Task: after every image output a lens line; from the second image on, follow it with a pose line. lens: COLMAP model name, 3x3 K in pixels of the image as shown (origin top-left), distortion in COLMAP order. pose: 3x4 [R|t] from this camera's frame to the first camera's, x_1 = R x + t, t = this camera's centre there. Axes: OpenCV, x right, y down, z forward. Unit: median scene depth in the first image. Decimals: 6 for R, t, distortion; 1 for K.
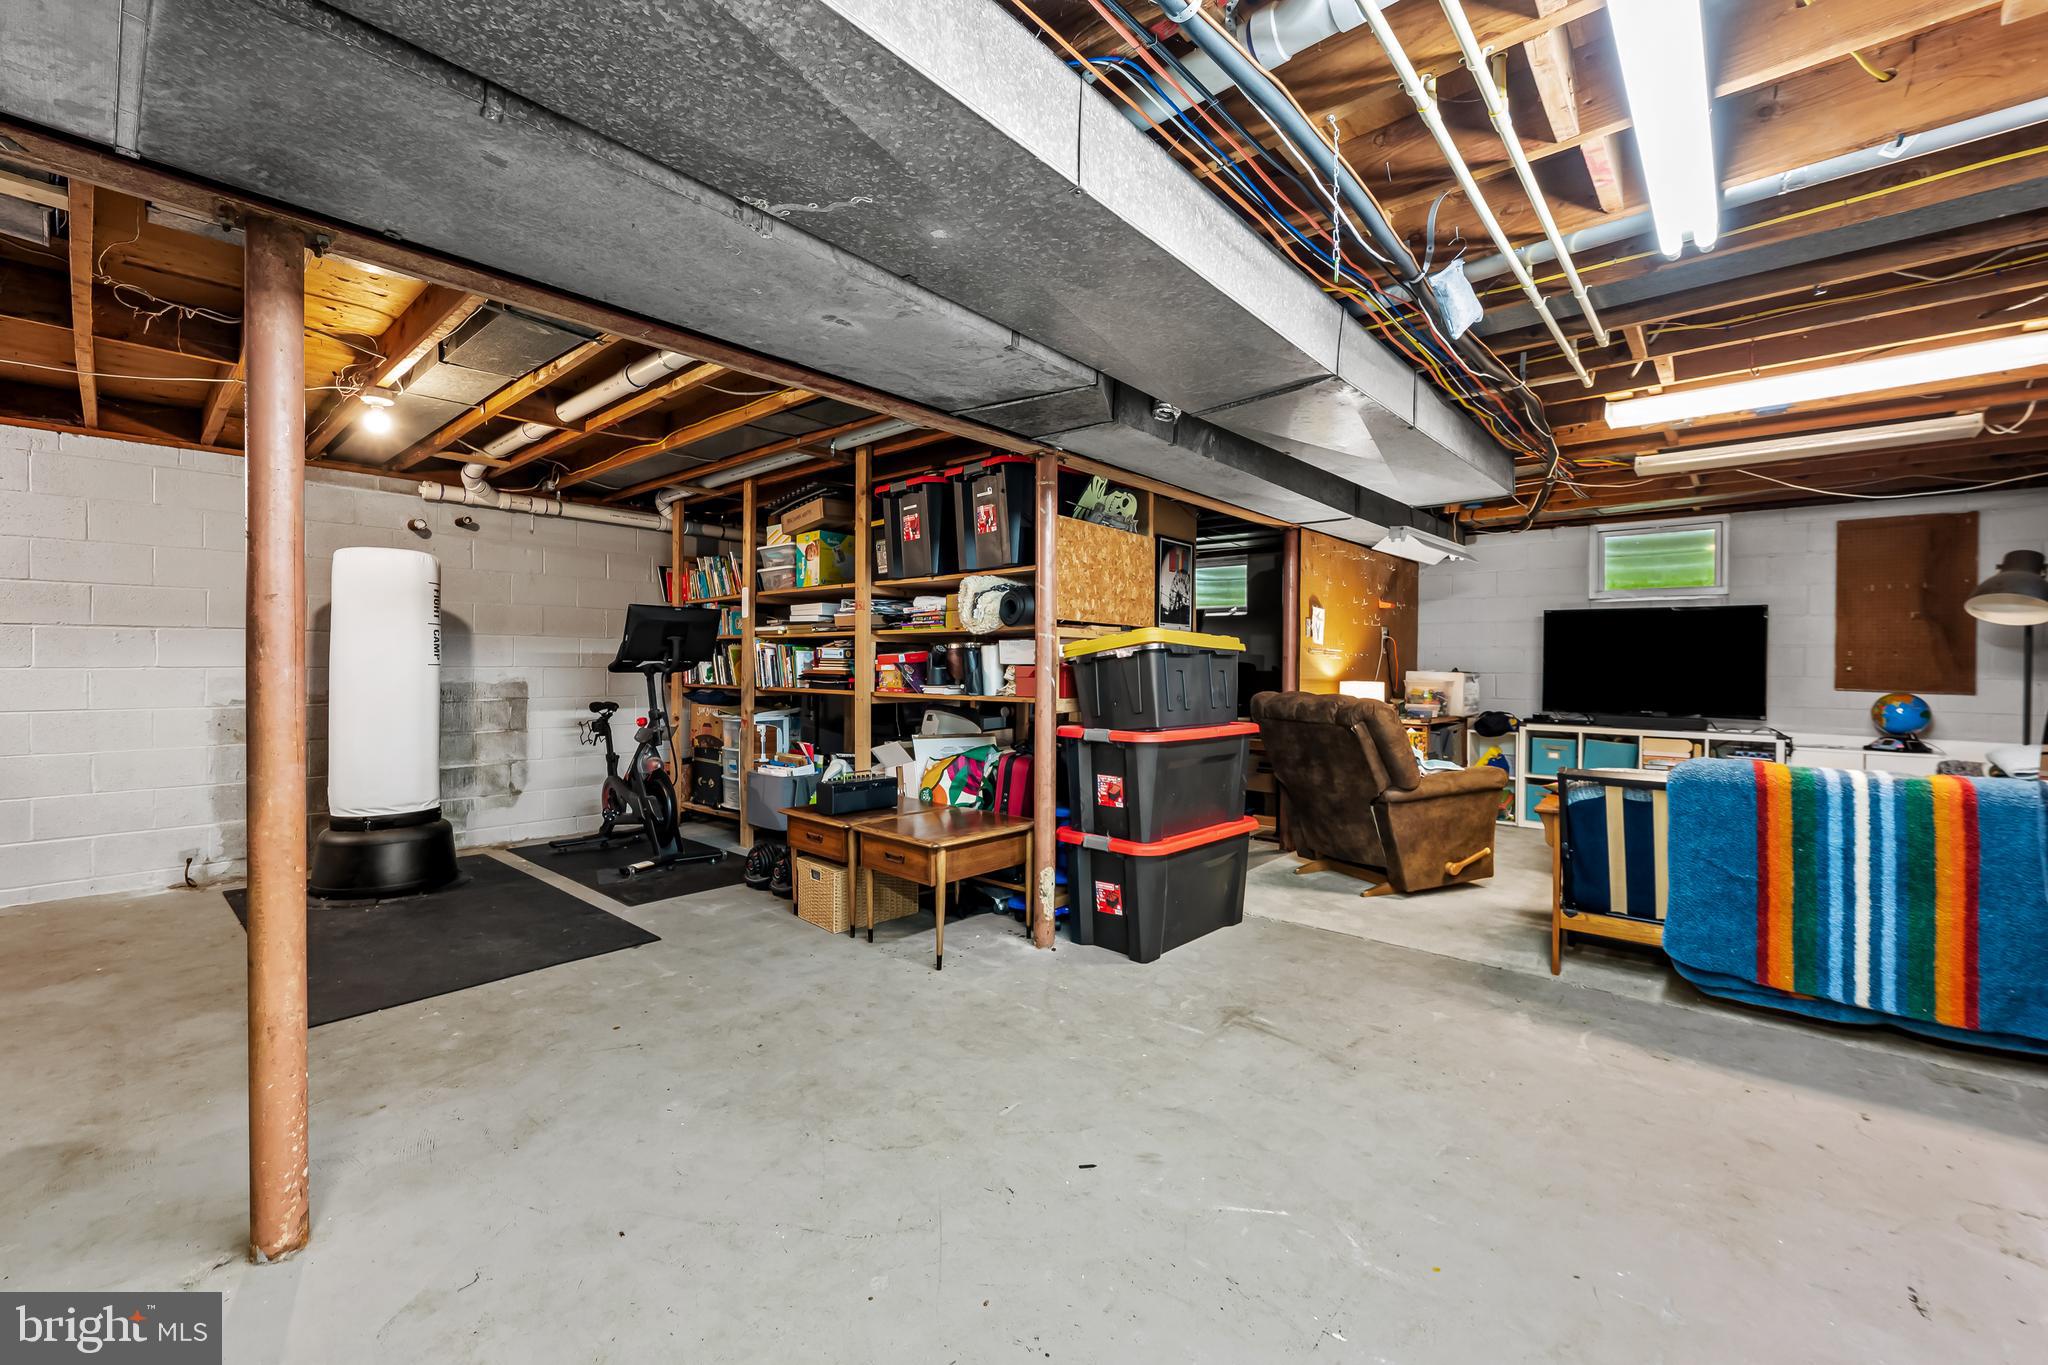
lens RADIAL K [[836.4, 0, 1027.0], [0, 836.4, 651.2], [0, 0, 1]] dist [-0.001623, -0.000606]
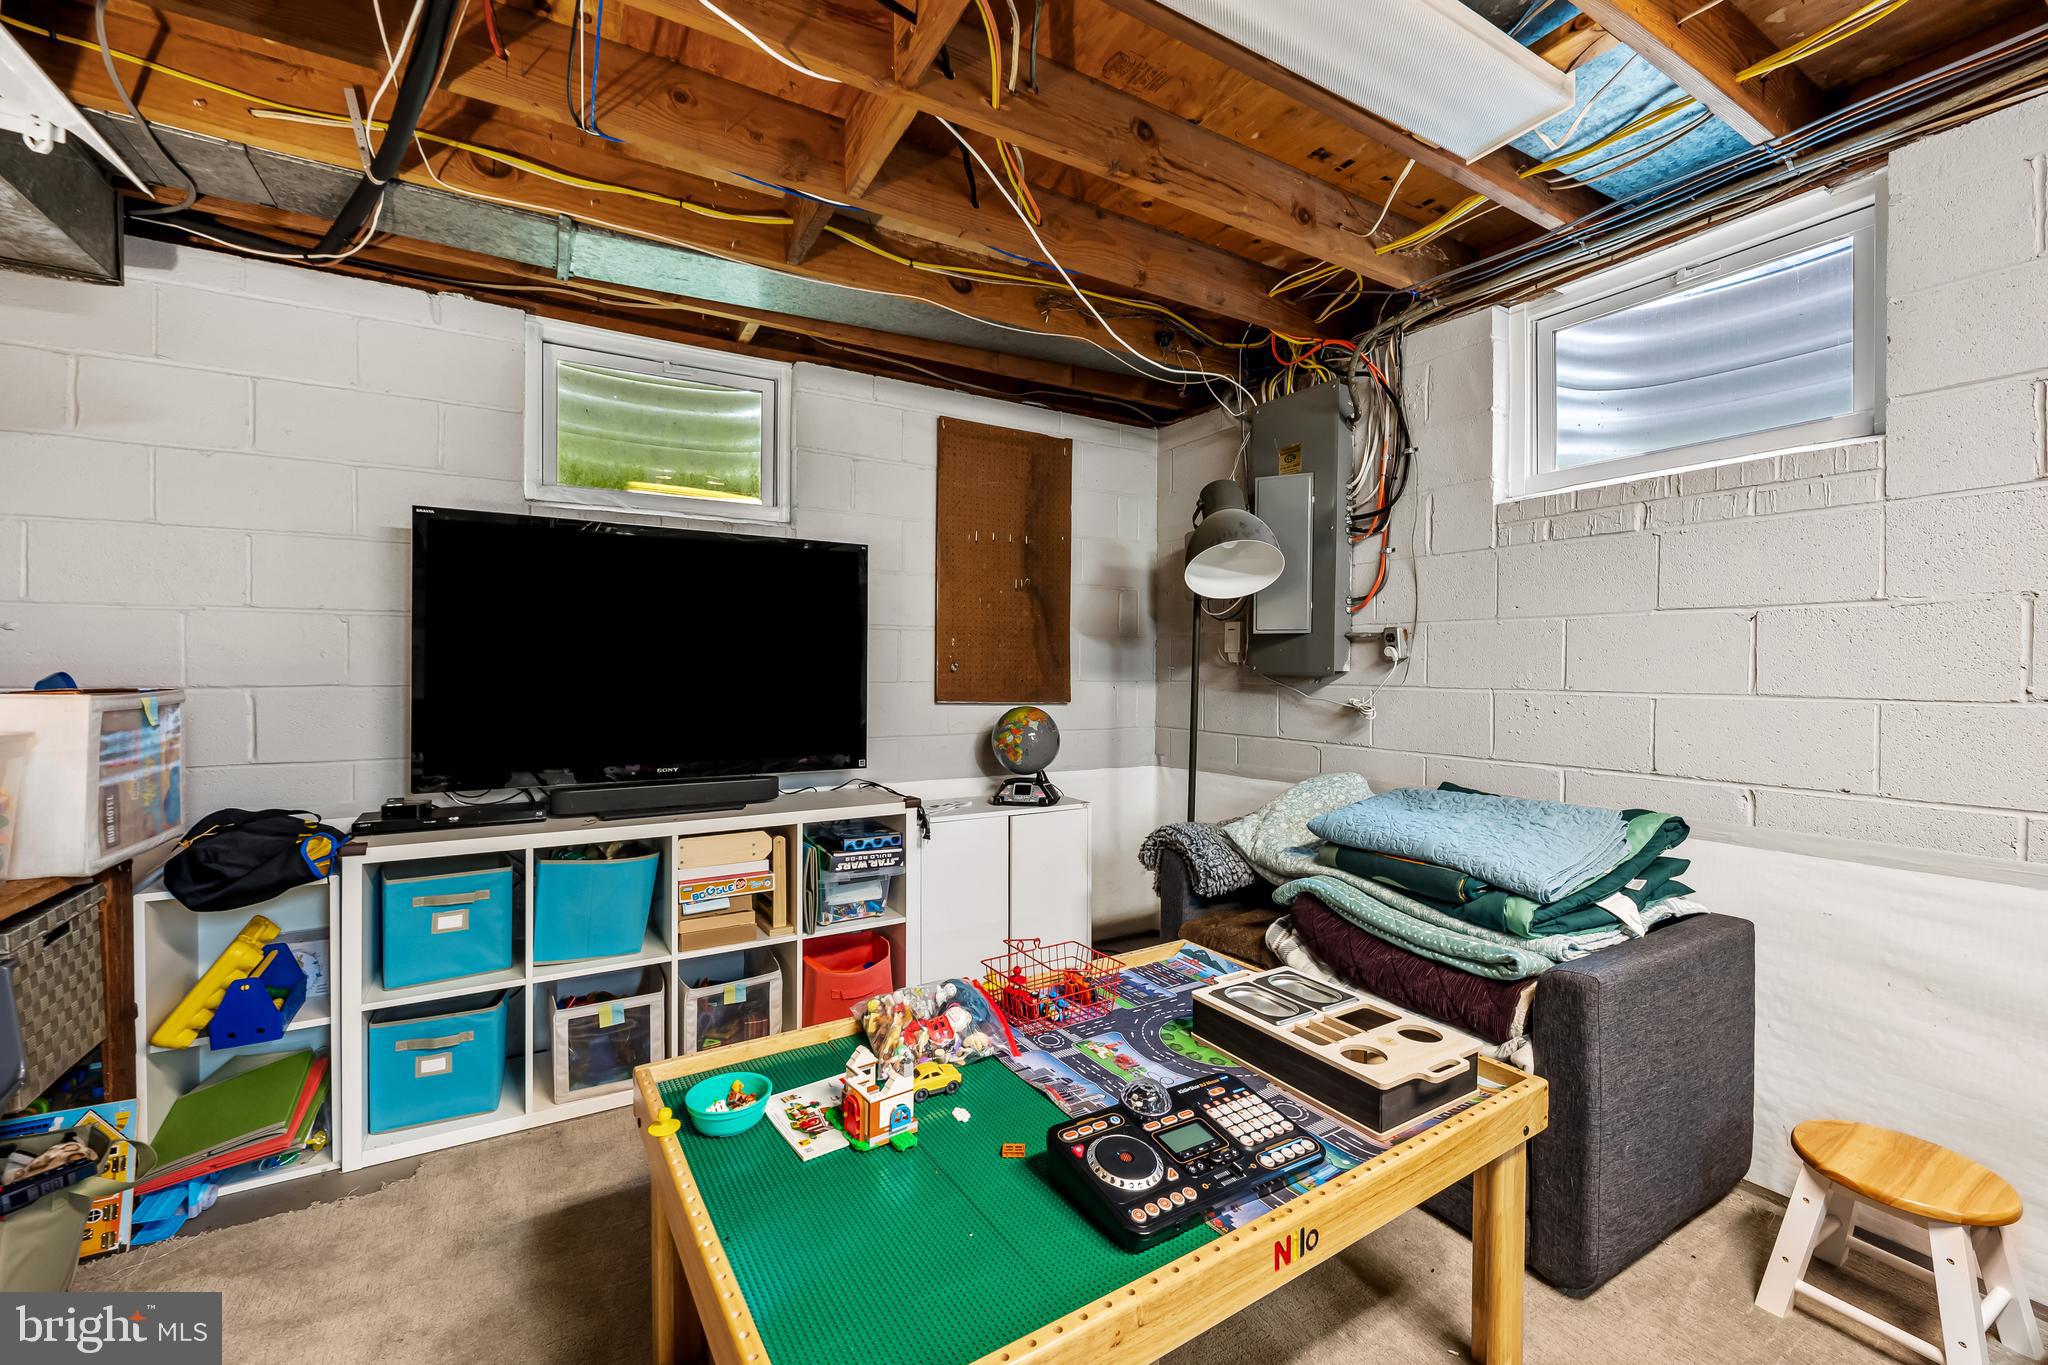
lens RADIAL K [[837.3, 0, 1014.8], [0, 837.3, 672.9], [0, 0, 1]] dist [-0.003536, -0.000277]
pose [[0.327875, -0.014444, 0.944611, 0.411859], [-0.013991, 0.999699, 0.020143, 0.011650], [-0.944618, -0.019821, 0.327574, 0.721674]]
